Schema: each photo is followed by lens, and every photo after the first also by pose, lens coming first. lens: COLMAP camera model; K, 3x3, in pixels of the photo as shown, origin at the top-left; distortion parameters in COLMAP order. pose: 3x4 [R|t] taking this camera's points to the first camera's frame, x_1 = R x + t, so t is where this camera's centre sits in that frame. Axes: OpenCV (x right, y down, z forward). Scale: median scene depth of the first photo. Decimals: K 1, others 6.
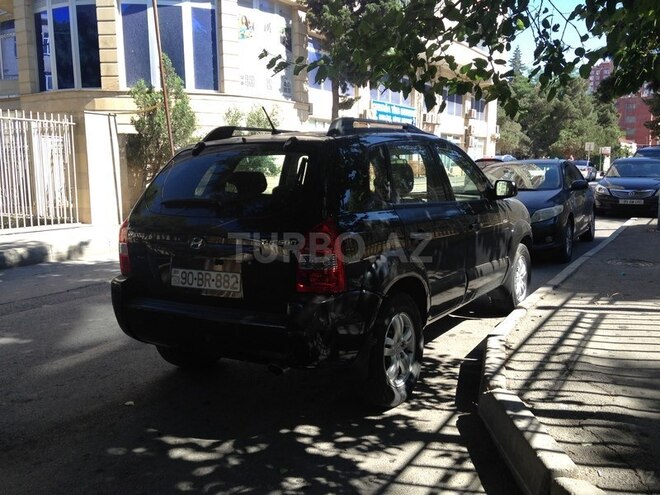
lens RADIAL K [[591.5, 0, 330.0], [0, 591.5, 247.5], [0, 0, 1]] dist [0.204390, -0.304797]
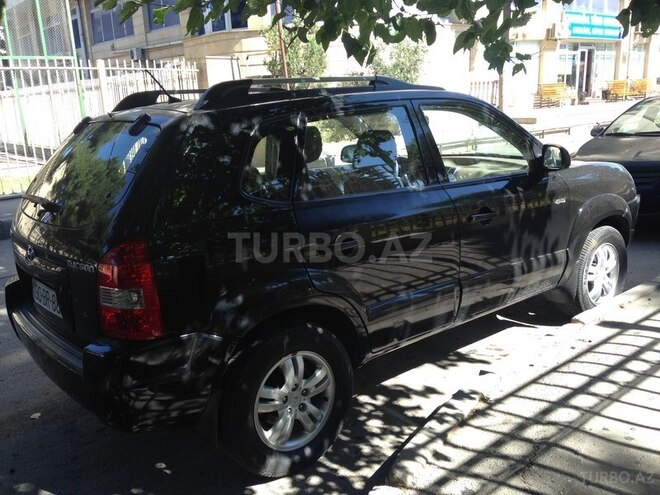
lens RADIAL K [[591.5, 0, 330.0], [0, 591.5, 247.5], [0, 0, 1]] dist [0.204390, -0.304797]
pose [[0.946527, 0.044624, -0.319522, 0.241624], [-0.006843, 0.992942, 0.118400, -0.065770], [0.322551, -0.109883, 0.940153, 0.206631]]
